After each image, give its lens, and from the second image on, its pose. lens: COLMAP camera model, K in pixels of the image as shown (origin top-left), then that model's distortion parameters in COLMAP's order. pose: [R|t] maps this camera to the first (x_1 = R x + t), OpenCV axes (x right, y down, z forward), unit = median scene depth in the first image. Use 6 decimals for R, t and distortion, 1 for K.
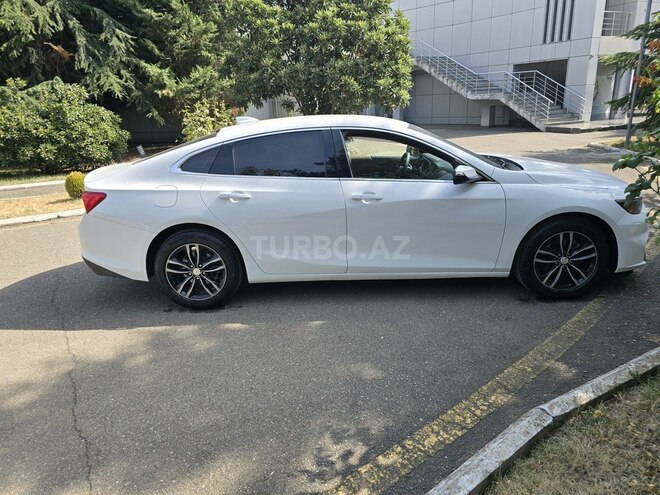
lens RADIAL K [[438.5, 0, 330.0], [0, 438.5, 247.5], [0, 0, 1]] dist [0.062925, -0.070677]
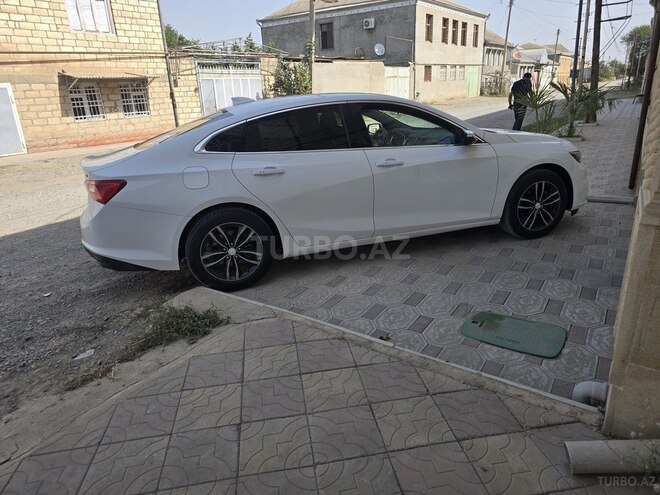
lens RADIAL K [[438.5, 0, 330.0], [0, 438.5, 247.5], [0, 0, 1]] dist [0.062925, -0.070677]
pose [[0.951623, -0.123244, 0.281467, -0.379399], [0.111313, 0.992088, 0.058055, 0.010296], [-0.286395, -0.023916, 0.957813, -0.009173]]
